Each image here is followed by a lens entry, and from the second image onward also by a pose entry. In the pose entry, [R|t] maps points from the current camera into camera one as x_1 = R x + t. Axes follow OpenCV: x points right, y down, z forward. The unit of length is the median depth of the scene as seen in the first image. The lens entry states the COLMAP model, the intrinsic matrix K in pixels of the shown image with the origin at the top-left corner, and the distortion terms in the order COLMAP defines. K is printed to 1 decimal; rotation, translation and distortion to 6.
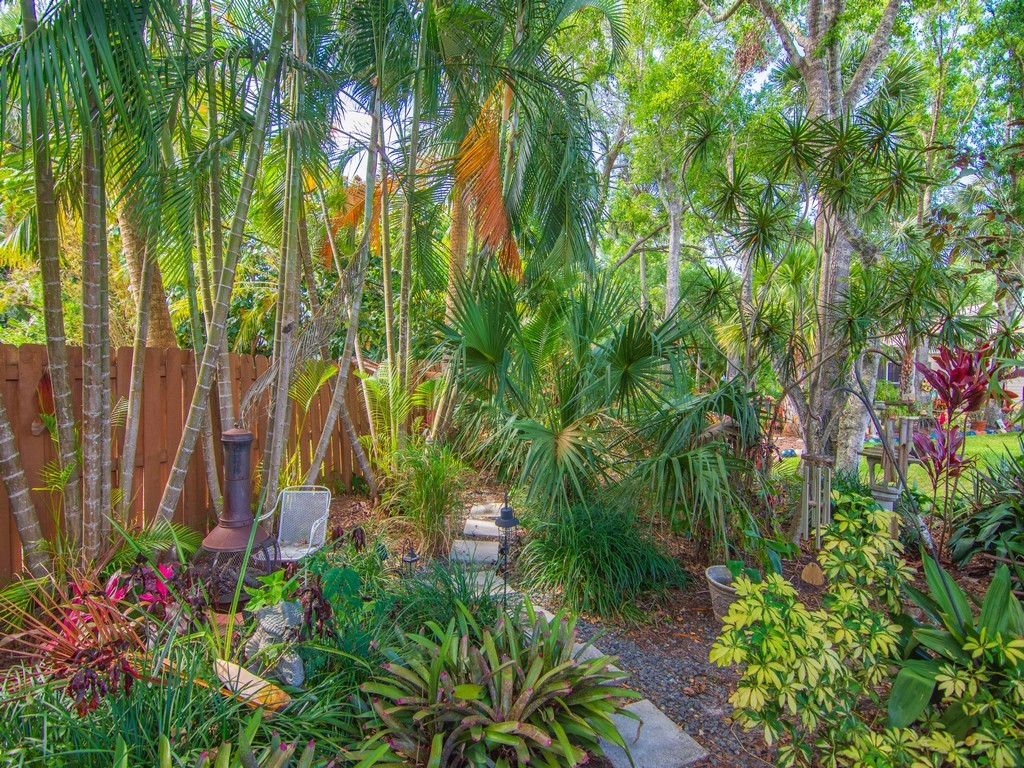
lens RADIAL K [[489.3, 0, 520.3], [0, 489.3, 378.7], [0, 0, 1]] dist [-0.010977, -0.000759]
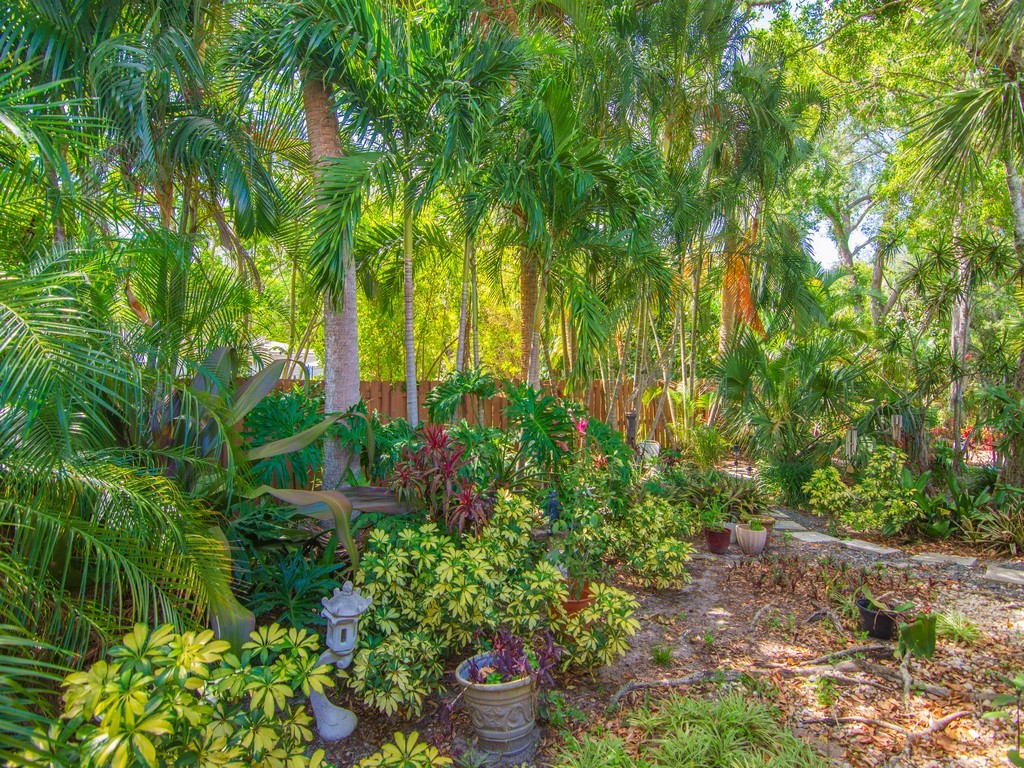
lens RADIAL K [[502.4, 0, 519.0], [0, 502.4, 385.7], [0, 0, 1]] dist [-0.004159, 0.000289]
pose [[0.852942, 0.006011, -0.521971, 0.229987], [-0.005613, 0.999981, 0.002343, -0.031144], [0.521975, 0.000931, 0.852960, -1.139424]]
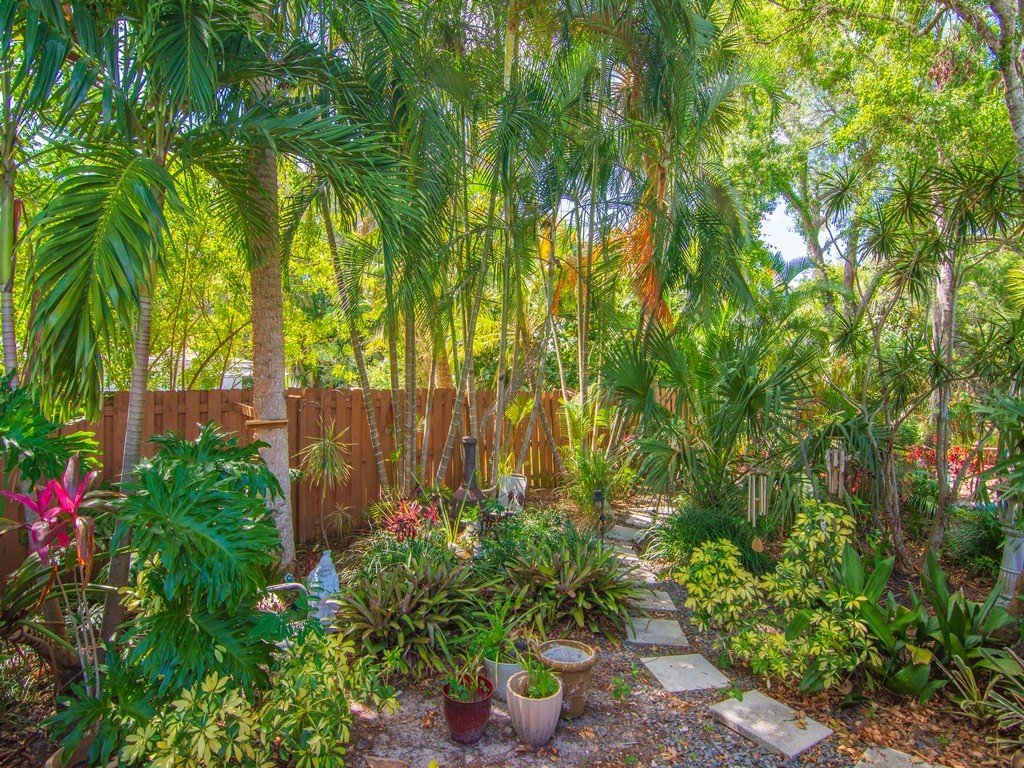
lens RADIAL K [[502.4, 0, 509.1], [0, 502.4, 390.0], [0, 0, 1]] dist [-0.004159, 0.000289]
pose [[0.858076, -0.001527, -0.513520, 0.357570], [-0.003249, 0.999959, -0.008402, -0.037273], [0.513512, 0.008877, 0.858037, -0.375840]]
